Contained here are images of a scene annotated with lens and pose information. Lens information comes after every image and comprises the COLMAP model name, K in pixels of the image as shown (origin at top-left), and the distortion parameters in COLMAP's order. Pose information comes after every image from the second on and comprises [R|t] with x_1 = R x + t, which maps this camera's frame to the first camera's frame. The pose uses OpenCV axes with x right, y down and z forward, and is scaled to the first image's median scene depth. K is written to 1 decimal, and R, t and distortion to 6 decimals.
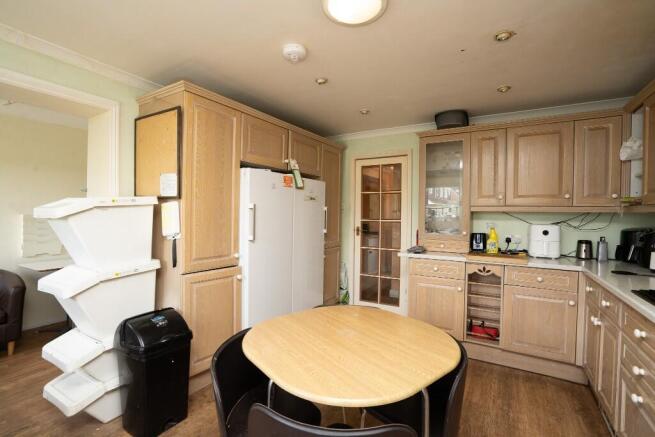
lens RADIAL K [[301.3, 0, 327.5], [0, 301.3, 218.5], [0, 0, 1]] dist [-0.032810, 0.000606]
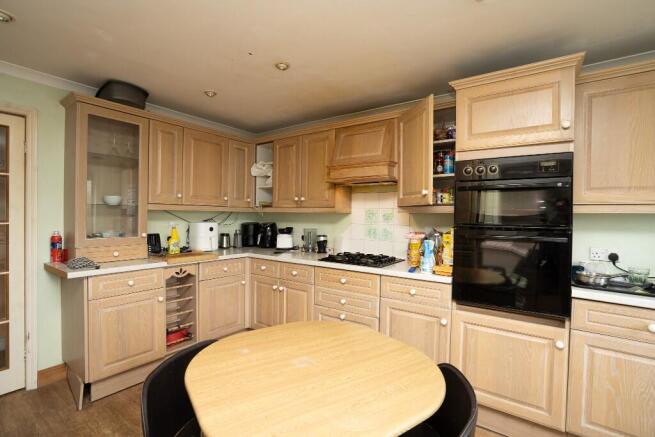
lens RADIAL K [[301.3, 0, 327.5], [0, 301.3, 218.5], [0, 0, 1]] dist [-0.032810, 0.000606]
pose [[0.087874, -0.020467, 0.995921, -0.383356], [0.005282, 0.999784, 0.020081, -0.014716], [-0.996118, 0.003495, 0.087963, 0.447089]]
